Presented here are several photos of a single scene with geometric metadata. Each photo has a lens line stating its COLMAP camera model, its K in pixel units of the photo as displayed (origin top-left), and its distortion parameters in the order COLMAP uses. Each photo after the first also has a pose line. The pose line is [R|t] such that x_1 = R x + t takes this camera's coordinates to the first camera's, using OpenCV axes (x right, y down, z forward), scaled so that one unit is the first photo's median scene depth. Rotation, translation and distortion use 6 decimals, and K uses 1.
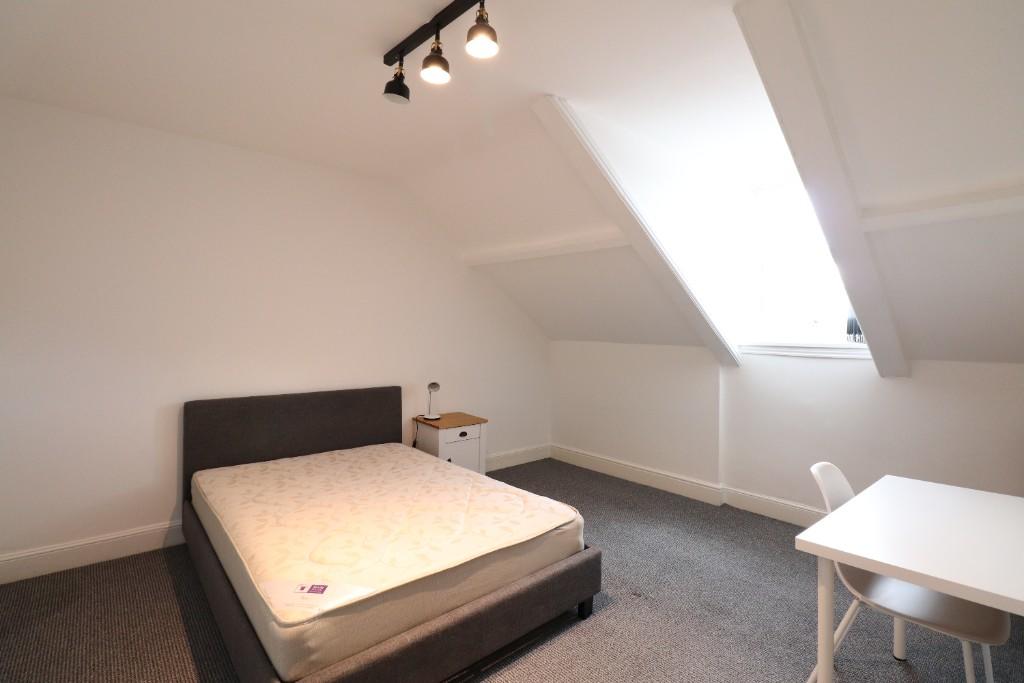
lens RADIAL K [[472.9, 0, 510.0], [0, 472.9, 327.5], [0, 0, 1]] dist [0.000178, -0.023022]
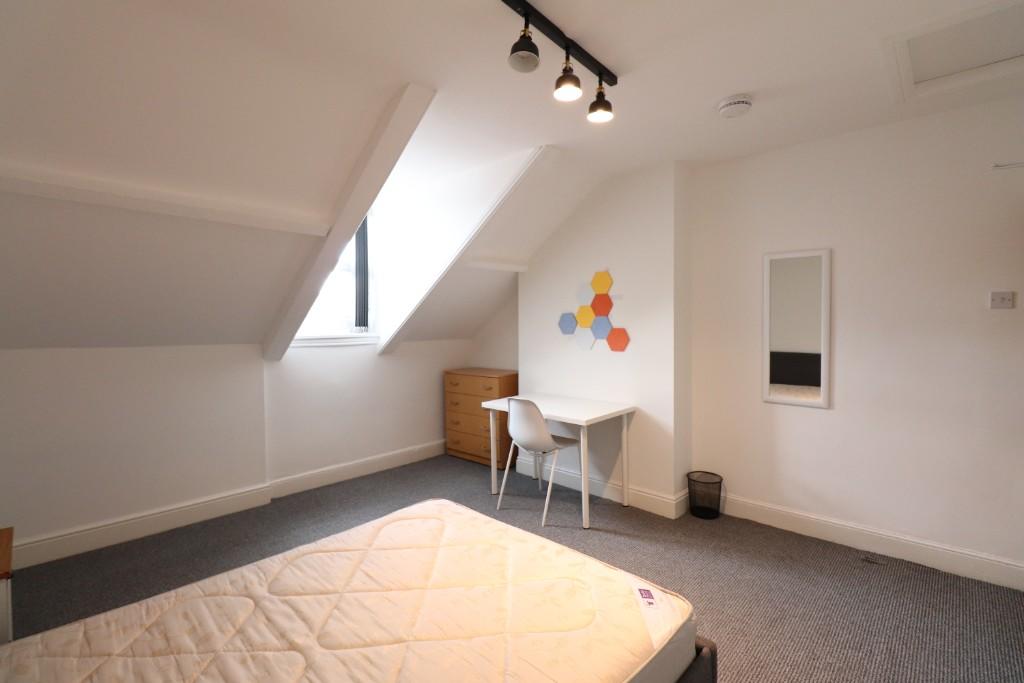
lens RADIAL K [[472.9, 0, 510.0], [0, 472.9, 327.5], [0, 0, 1]] dist [0.000178, -0.023022]
pose [[-0.103702, -0.023204, 0.994338, -0.685122], [0.001856, 0.999722, 0.023523, -0.015242], [-0.994607, 0.004285, -0.103630, 0.699998]]
